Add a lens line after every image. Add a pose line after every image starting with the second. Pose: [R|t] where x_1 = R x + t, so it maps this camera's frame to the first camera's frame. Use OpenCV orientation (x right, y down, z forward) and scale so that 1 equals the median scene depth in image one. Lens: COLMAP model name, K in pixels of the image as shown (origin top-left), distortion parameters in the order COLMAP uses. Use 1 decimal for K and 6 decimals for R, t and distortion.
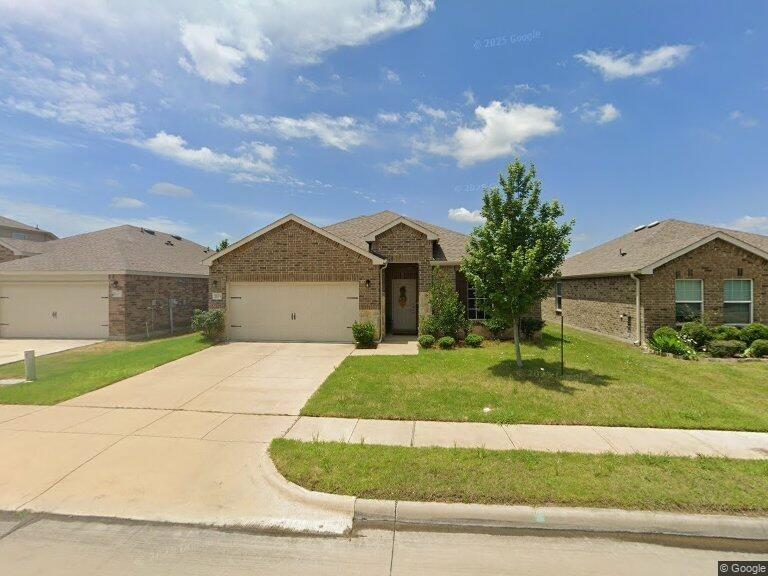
lens RADIAL K [[397.5, 0, 383.5], [0, 397.5, 273.1], [0, 0, 1]] dist [0.035286, 0.000056]
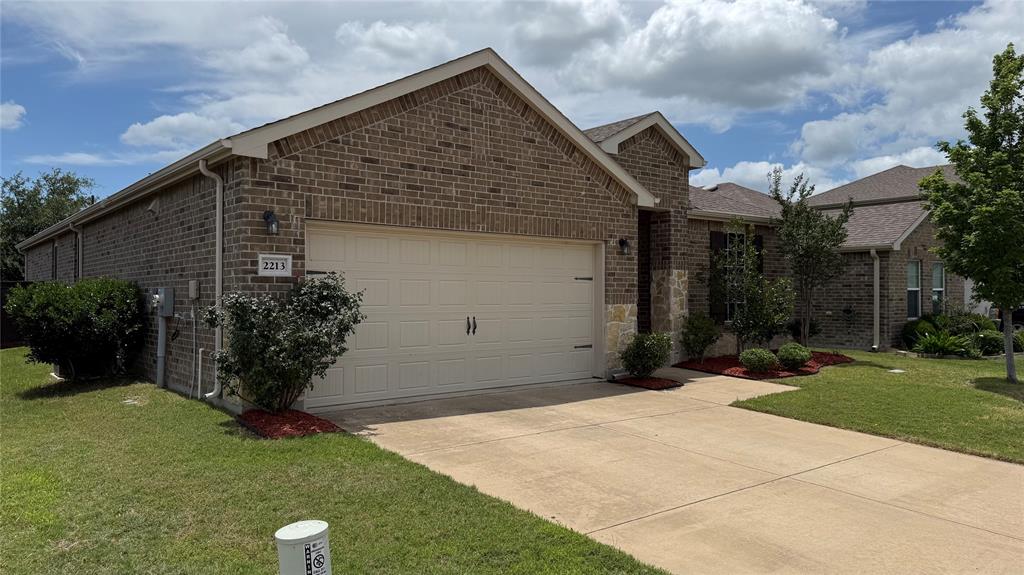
lens RADIAL K [[687.6, 0, 512.0], [0, 687.6, 287.5], [0, 0, 1]] dist [0.066298, -0.003709]
pose [[0.713953, 0.007682, 0.700151, -0.667820], [-0.043814, 0.998470, 0.033722, 0.050358], [-0.698821, -0.054753, 0.713198, 0.514763]]
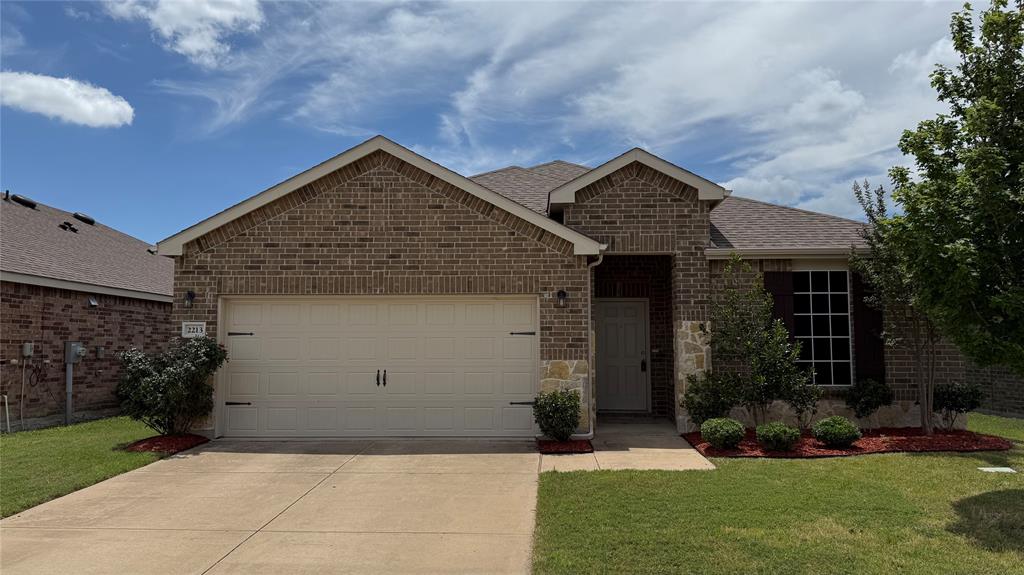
lens RADIAL K [[687.6, 0, 512.0], [0, 687.6, 287.5], [0, 0, 1]] dist [0.066298, -0.003709]
pose [[0.996728, 0.007492, 0.080483, -0.149734], [-0.004405, 0.999250, -0.038469, 0.041513], [-0.080711, 0.037989, 0.996013, 0.257177]]
